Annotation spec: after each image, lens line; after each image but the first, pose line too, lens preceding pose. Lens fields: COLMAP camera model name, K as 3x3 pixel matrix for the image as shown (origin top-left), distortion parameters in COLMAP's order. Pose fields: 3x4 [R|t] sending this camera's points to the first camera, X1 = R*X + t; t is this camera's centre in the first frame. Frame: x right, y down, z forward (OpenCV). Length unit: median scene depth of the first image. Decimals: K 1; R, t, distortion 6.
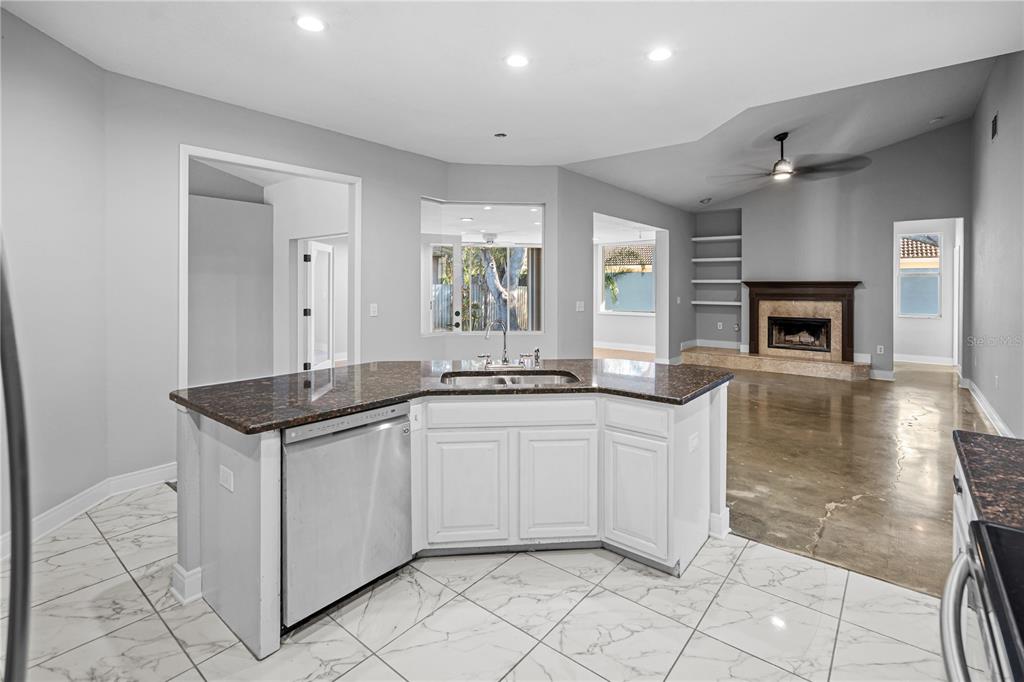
lens RADIAL K [[480.8, 0, 510.6], [0, 480.8, 293.3], [0, 0, 1]] dist [-0.004424, 0.004661]
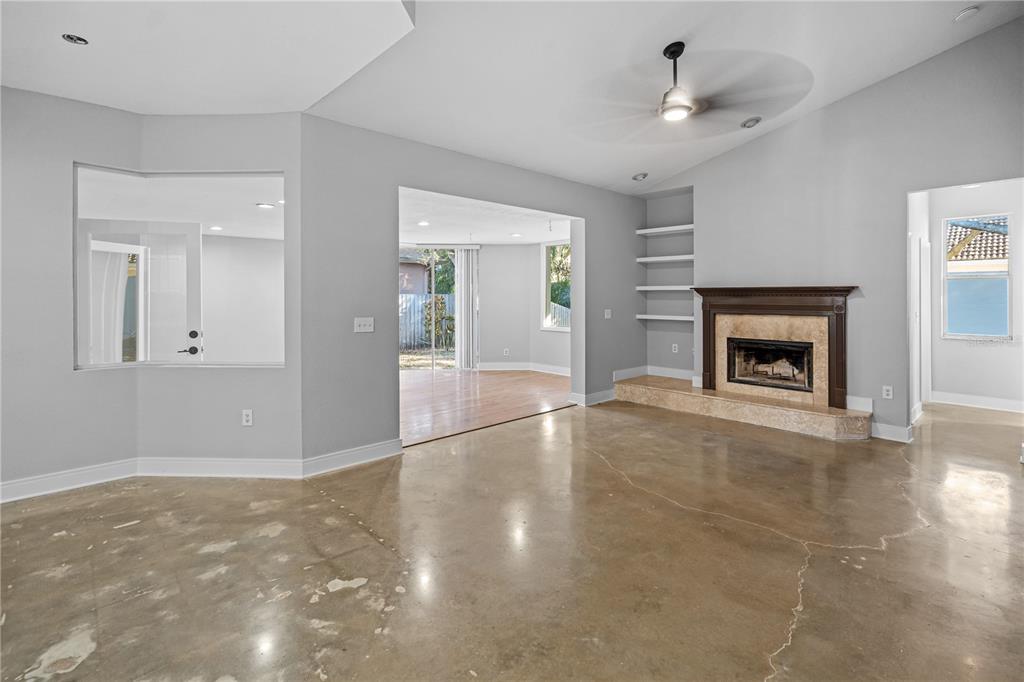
lens RADIAL K [[480.8, 0, 500.5], [0, 480.8, 301.0], [0, 0, 1]] dist [-0.004424, 0.004661]
pose [[0.990416, -0.002470, -0.138095, 0.310477], [0.001622, 0.999979, -0.006252, -0.001149], [0.138107, 0.005968, 0.990399, 0.263284]]
